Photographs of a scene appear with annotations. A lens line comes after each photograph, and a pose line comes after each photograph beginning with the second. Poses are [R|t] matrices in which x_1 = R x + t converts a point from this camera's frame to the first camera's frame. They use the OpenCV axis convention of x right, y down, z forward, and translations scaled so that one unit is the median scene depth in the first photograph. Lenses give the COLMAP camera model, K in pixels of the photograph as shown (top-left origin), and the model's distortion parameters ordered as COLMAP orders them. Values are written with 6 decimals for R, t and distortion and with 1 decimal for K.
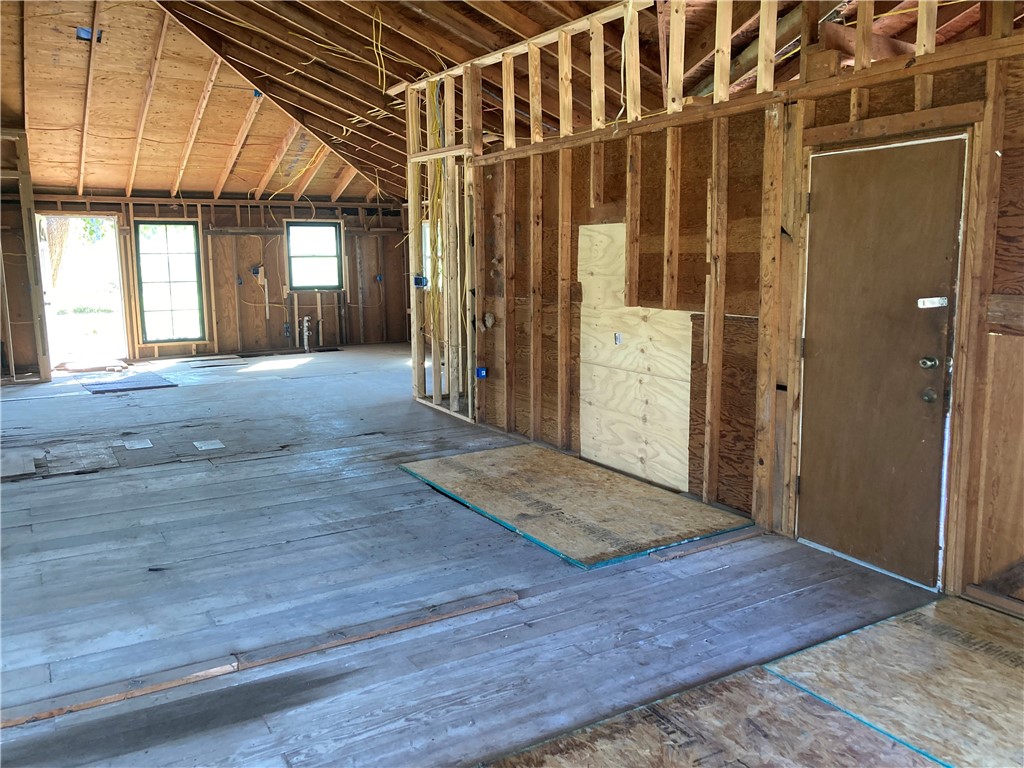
lens RADIAL K [[818.3, 0, 513.7], [0, 818.3, 379.6], [0, 0, 1]] dist [0.011812, 0.004723]
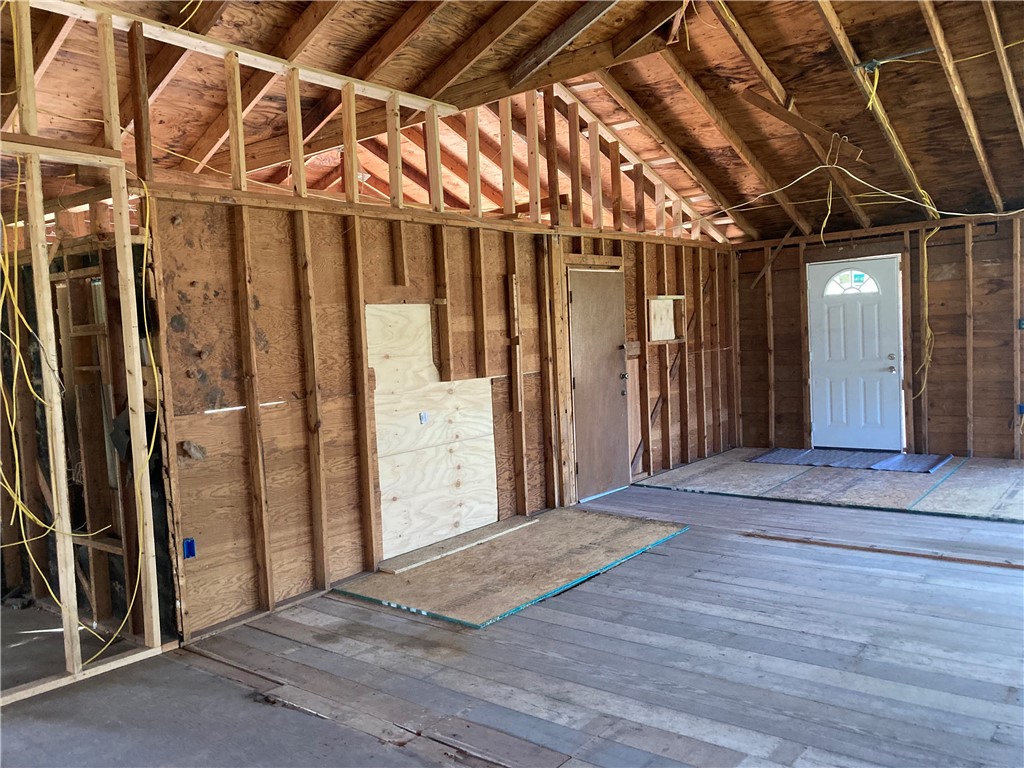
lens RADIAL K [[818.3, 0, 512.3], [0, 818.3, 378.6], [0, 0, 1]] dist [0.011812, 0.004723]
pose [[-0.351485, -0.035108, 0.935535, -0.898687], [0.191011, 0.975587, 0.108375, -0.196416], [-0.916500, 0.216790, -0.336198, 1.308675]]
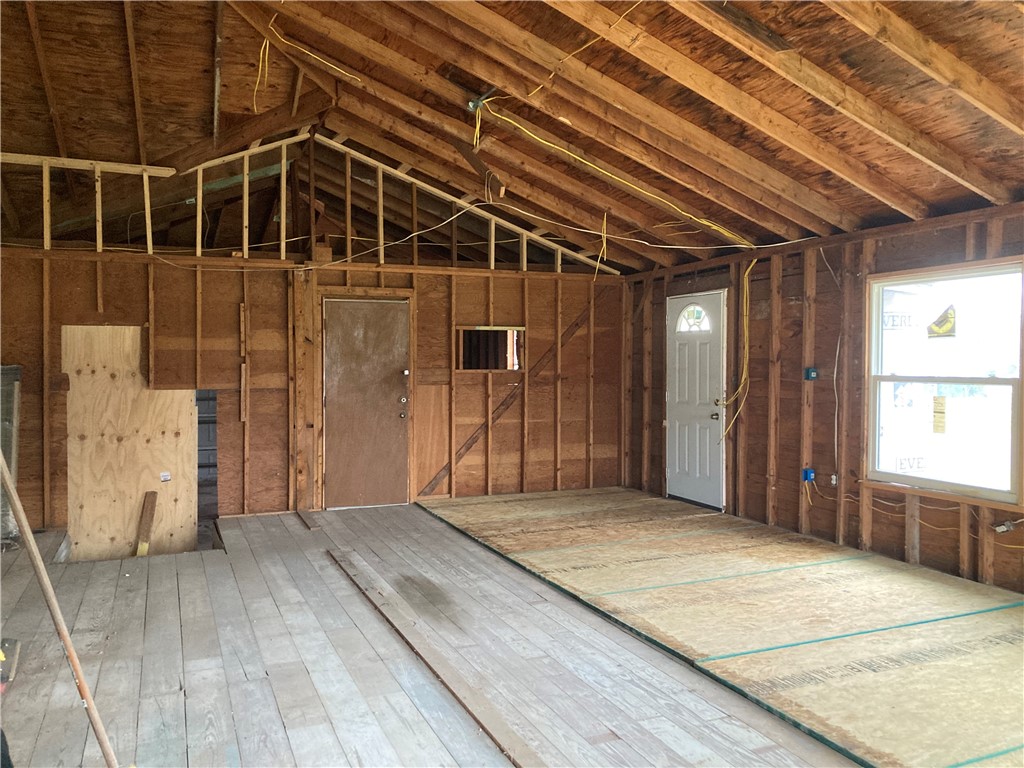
lens RADIAL K [[818.3, 0, 538.1], [0, 818.3, 363.3], [0, 0, 1]] dist [0.011812, 0.004723]
pose [[0.119654, -0.000728, 0.992815, -1.113668], [0.147759, 0.988876, -0.017083, -0.017423], [-0.981759, 0.148741, 0.118431, 0.238629]]
